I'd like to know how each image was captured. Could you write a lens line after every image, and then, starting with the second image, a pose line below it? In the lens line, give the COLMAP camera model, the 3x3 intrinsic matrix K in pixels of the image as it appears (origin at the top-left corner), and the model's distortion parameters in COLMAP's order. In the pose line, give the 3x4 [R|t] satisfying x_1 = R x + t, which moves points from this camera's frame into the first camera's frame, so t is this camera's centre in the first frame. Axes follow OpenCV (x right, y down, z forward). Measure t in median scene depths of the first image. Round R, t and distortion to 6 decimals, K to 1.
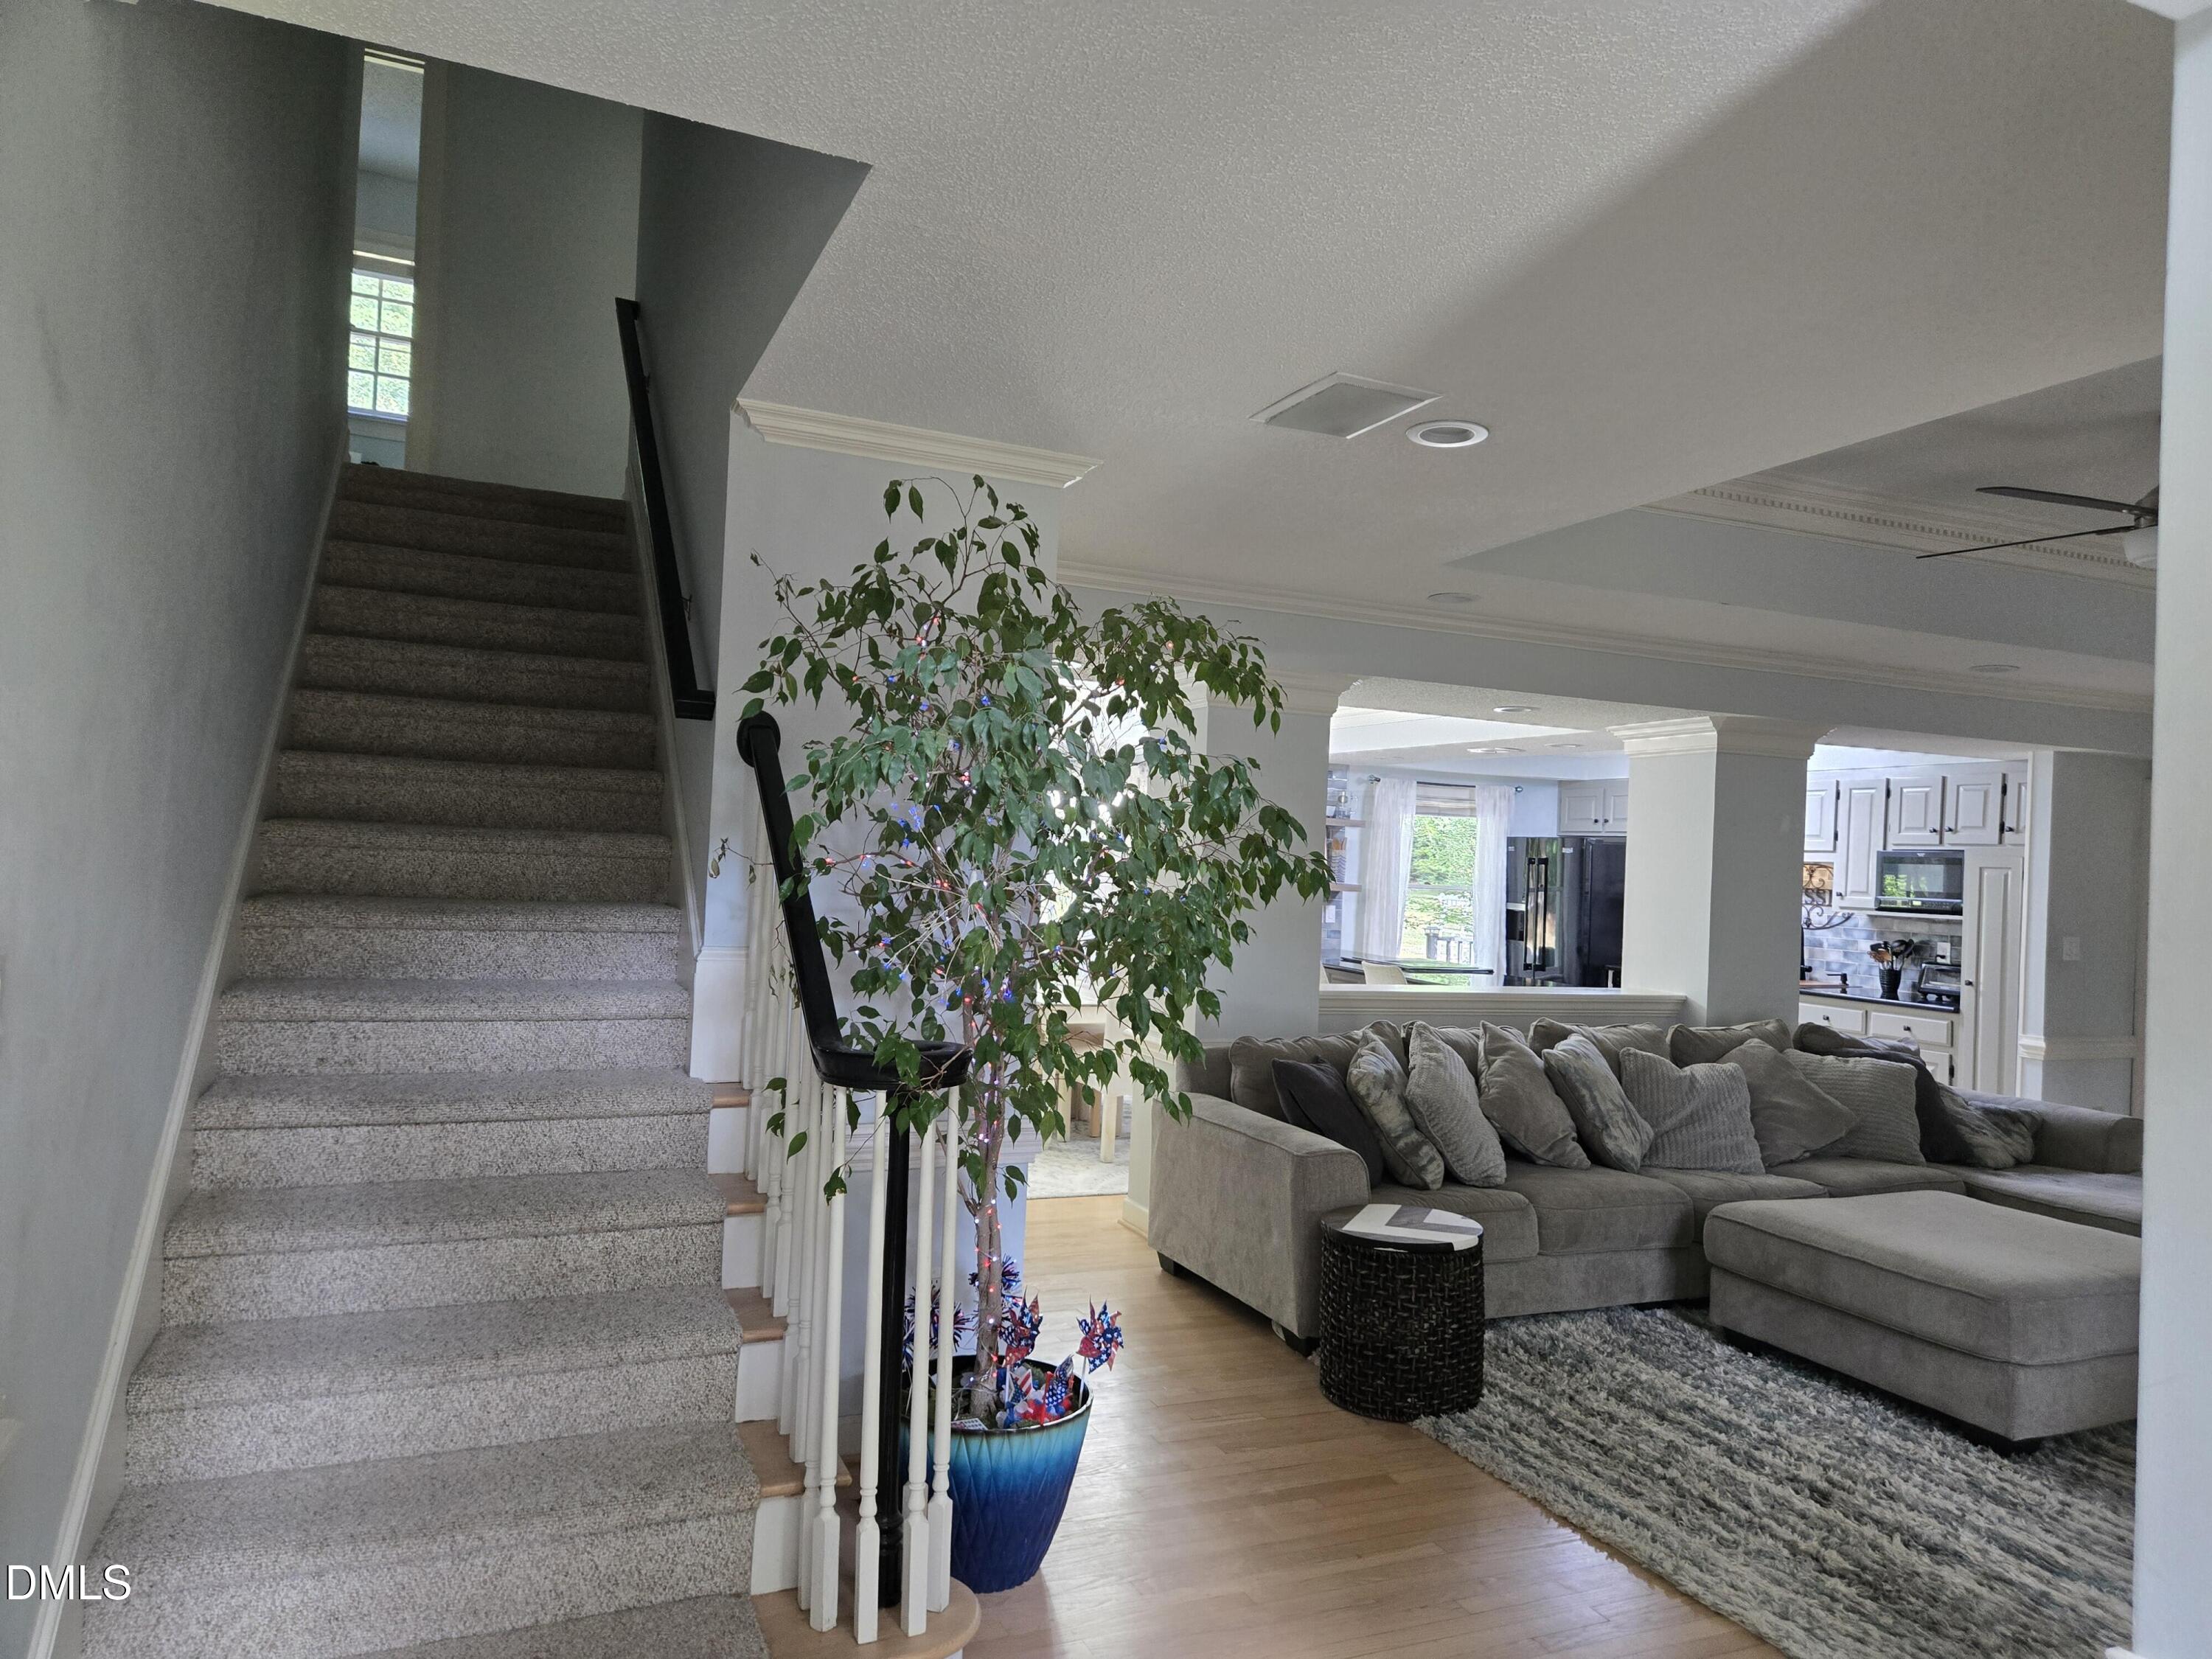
lens RADIAL K [[1450.0, 0, 1115.6], [0, 1450.0, 848.1], [0, 0, 1]] dist [0.087255, -0.082614]
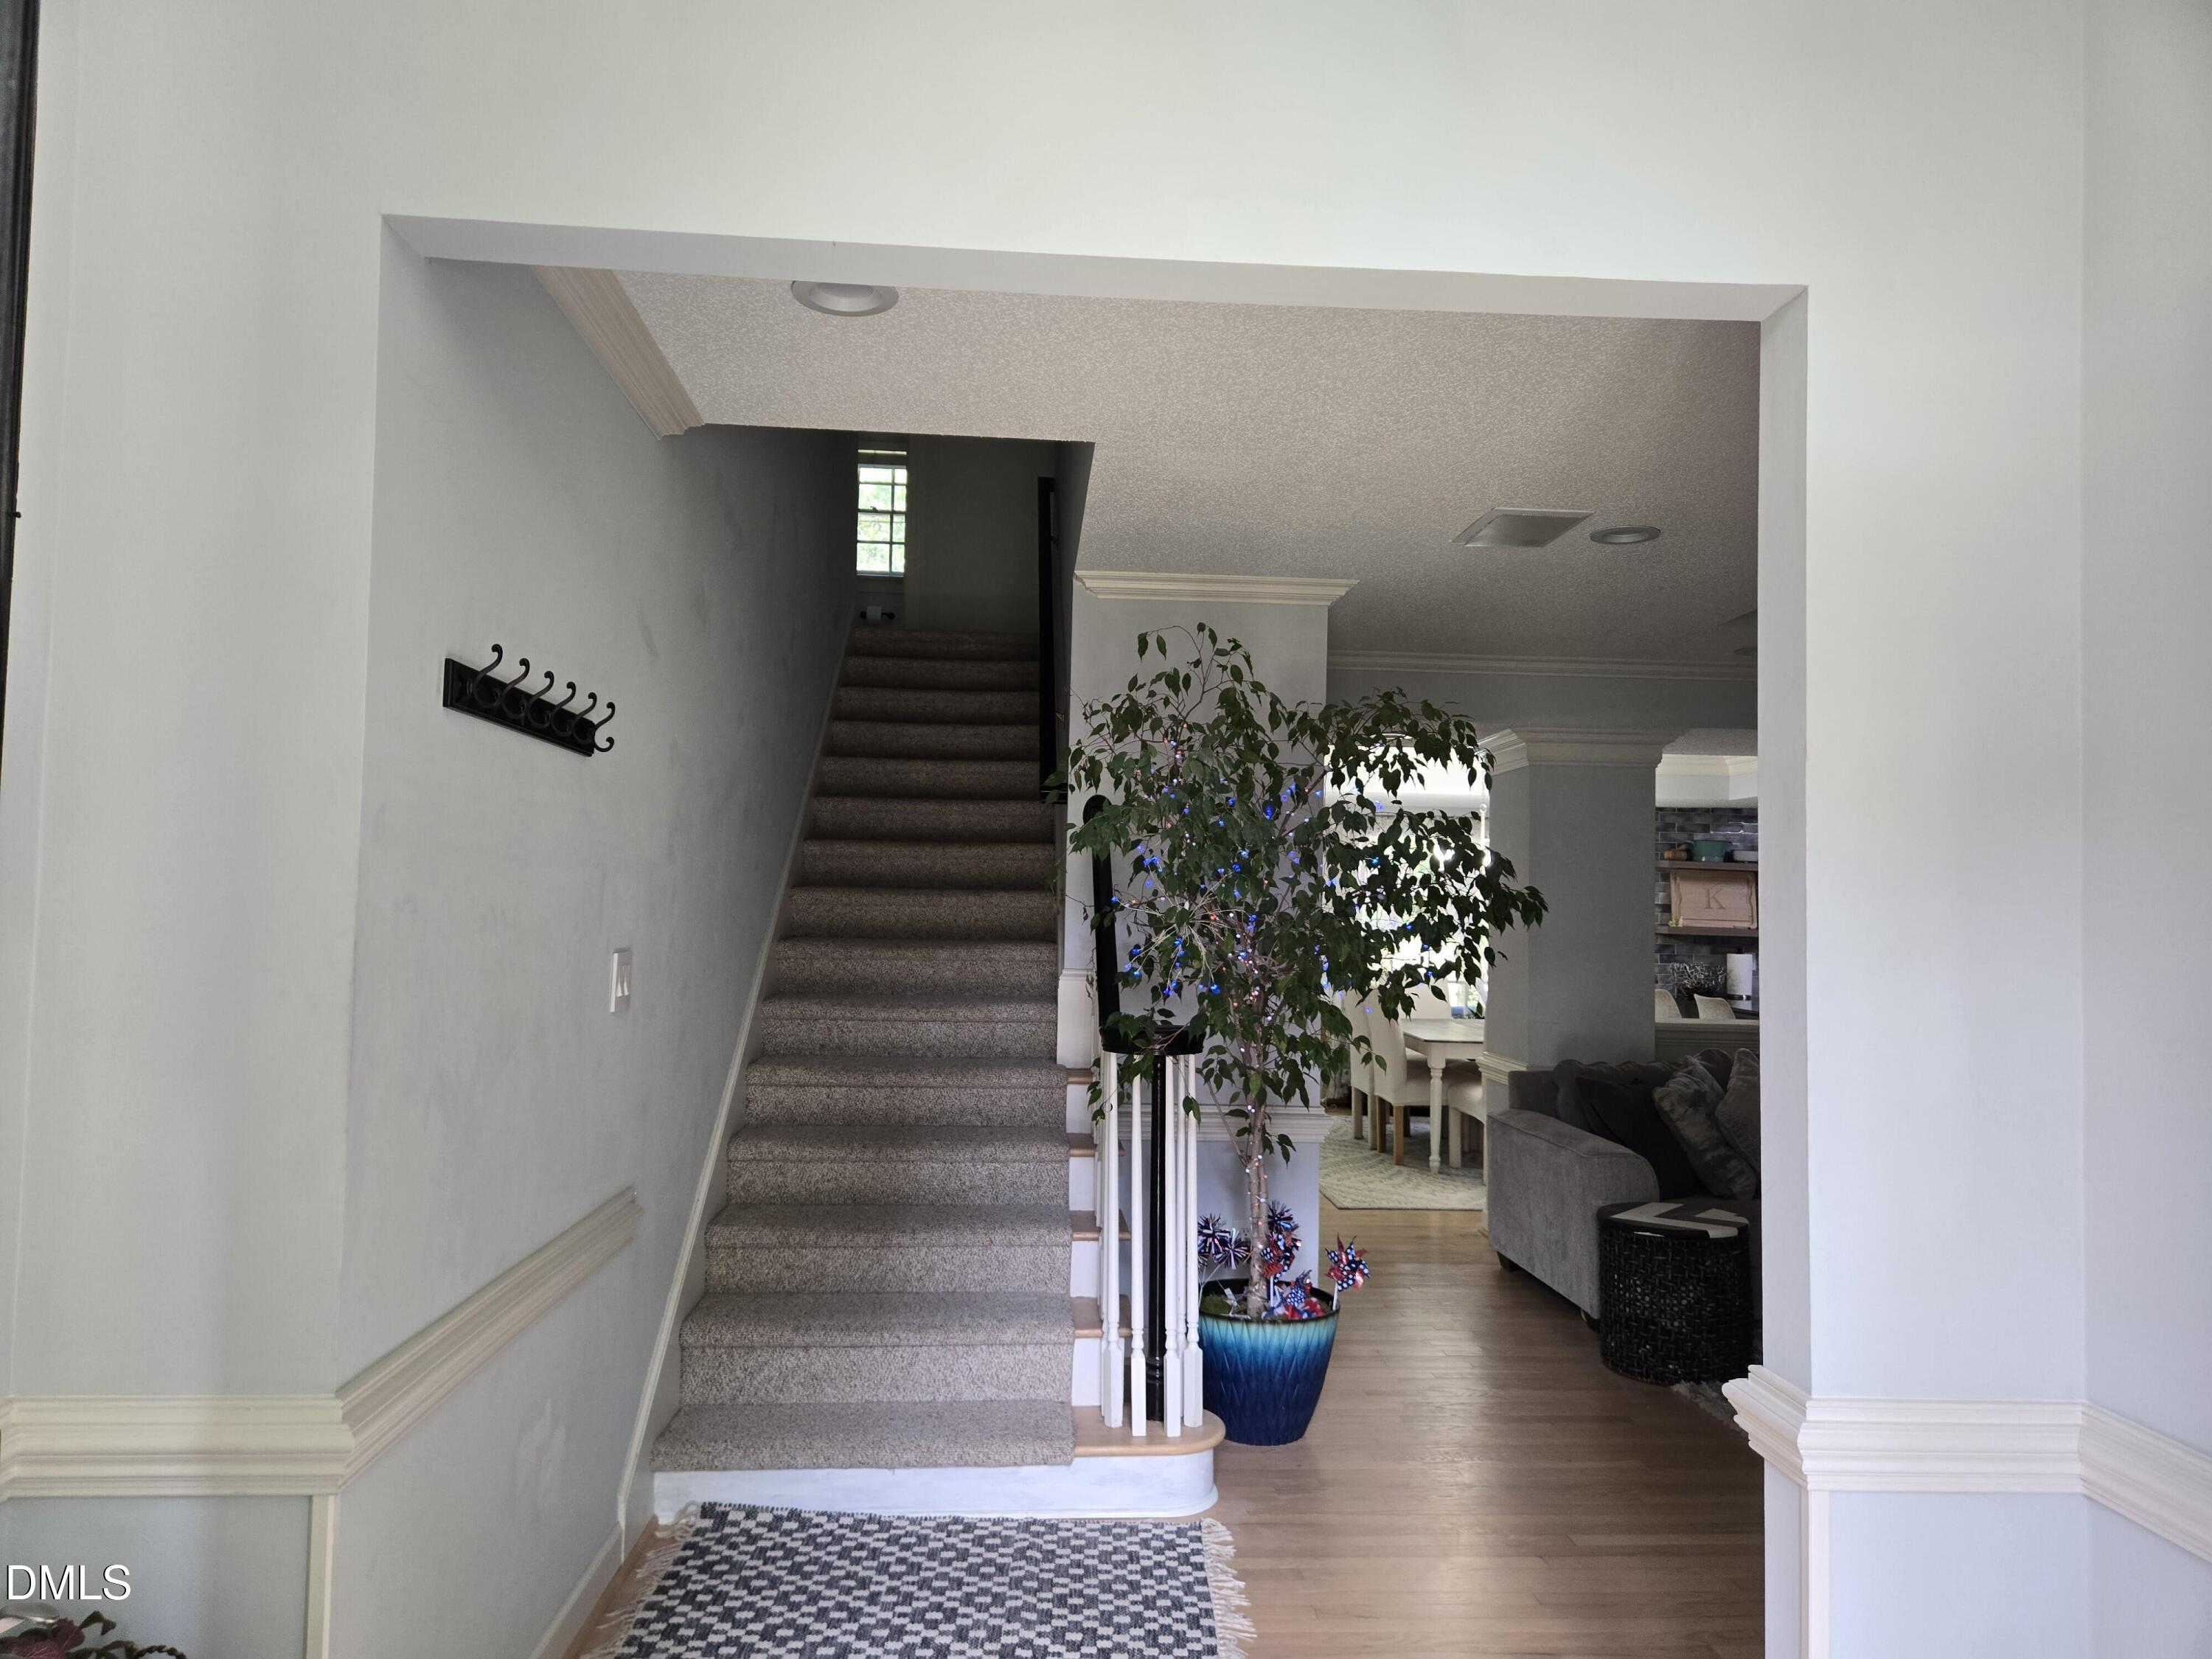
lens RADIAL K [[1451.0, 0, 1113.2], [0, 1451.0, 885.2], [0, 0, 1]] dist [0.070755, -0.000341]
pose [[0.940370, -0.032050, -0.338641, 0.142545], [0.025235, 0.999381, -0.024508, 0.014535], [0.339216, 0.014500, 0.940597, -0.168481]]
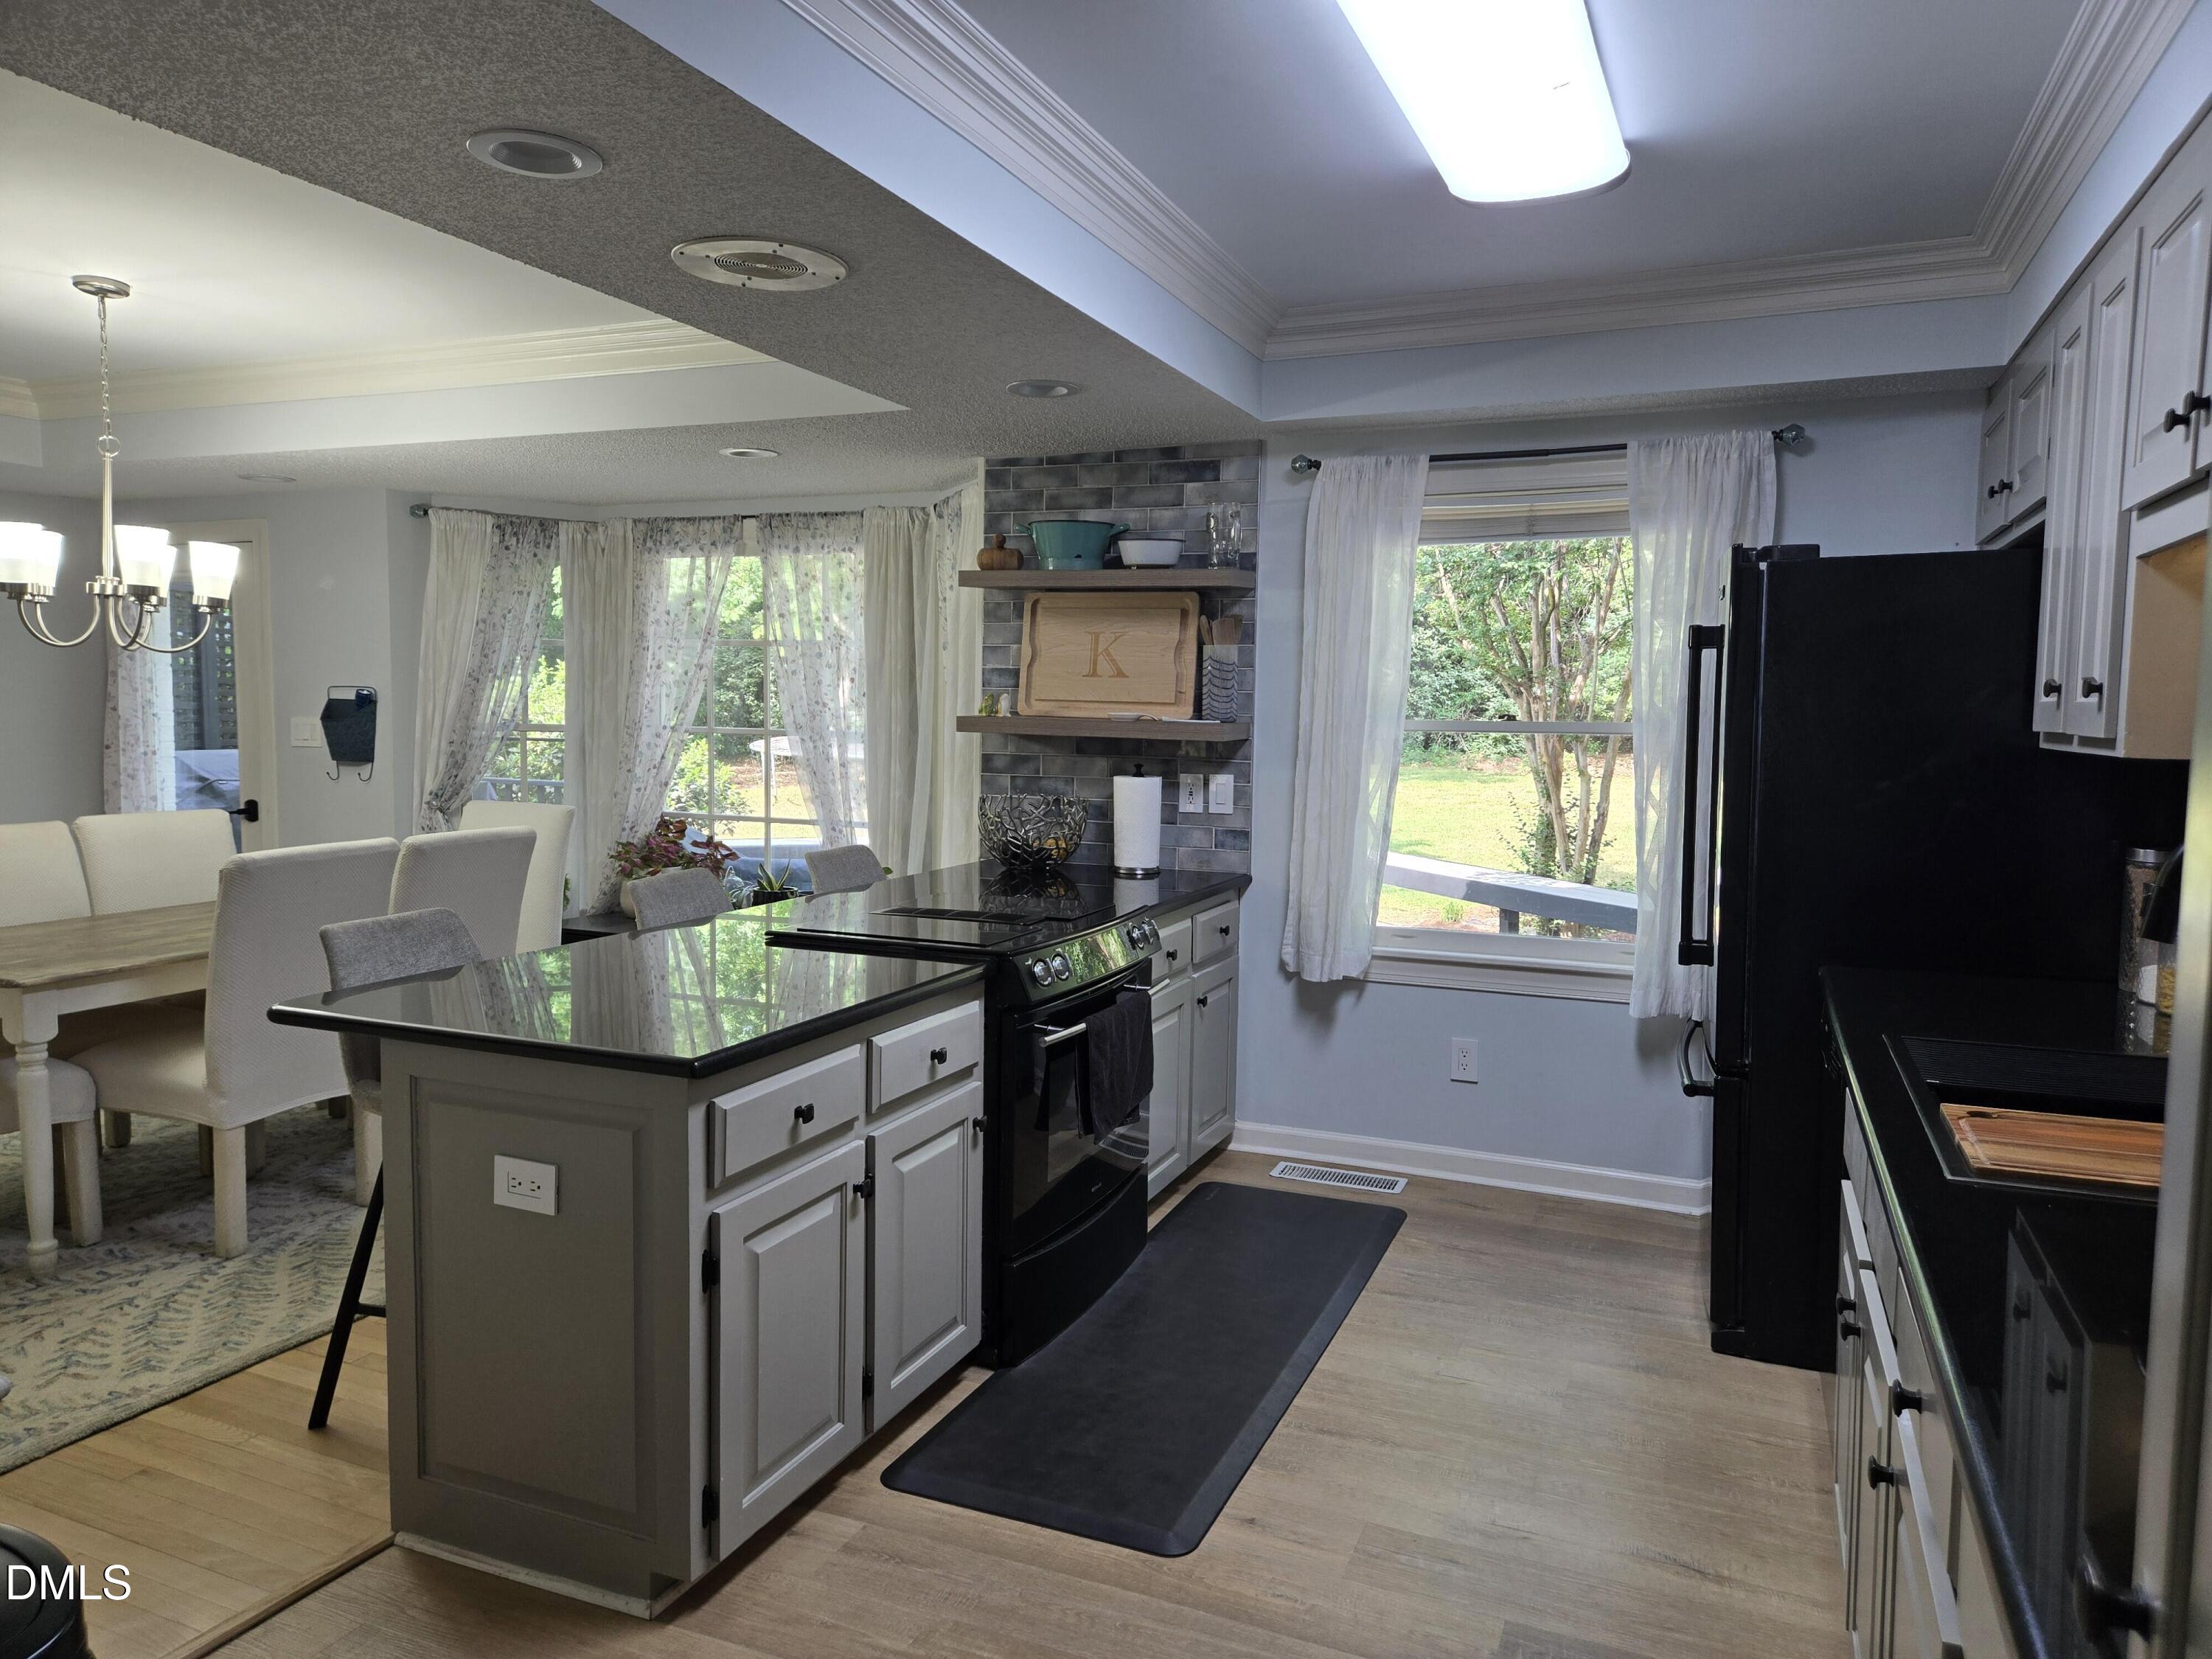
lens RADIAL K [[1487.9, 0, 1106.0], [0, 1487.9, 829.5], [0, 0, 1]] dist [0.078861, -0.081113]
pose [[0.690333, 0.025344, -0.723048, 0.881154], [0.024584, 0.997987, 0.058453, 0.057408], [0.723074, -0.058127, 0.688321, 1.305874]]
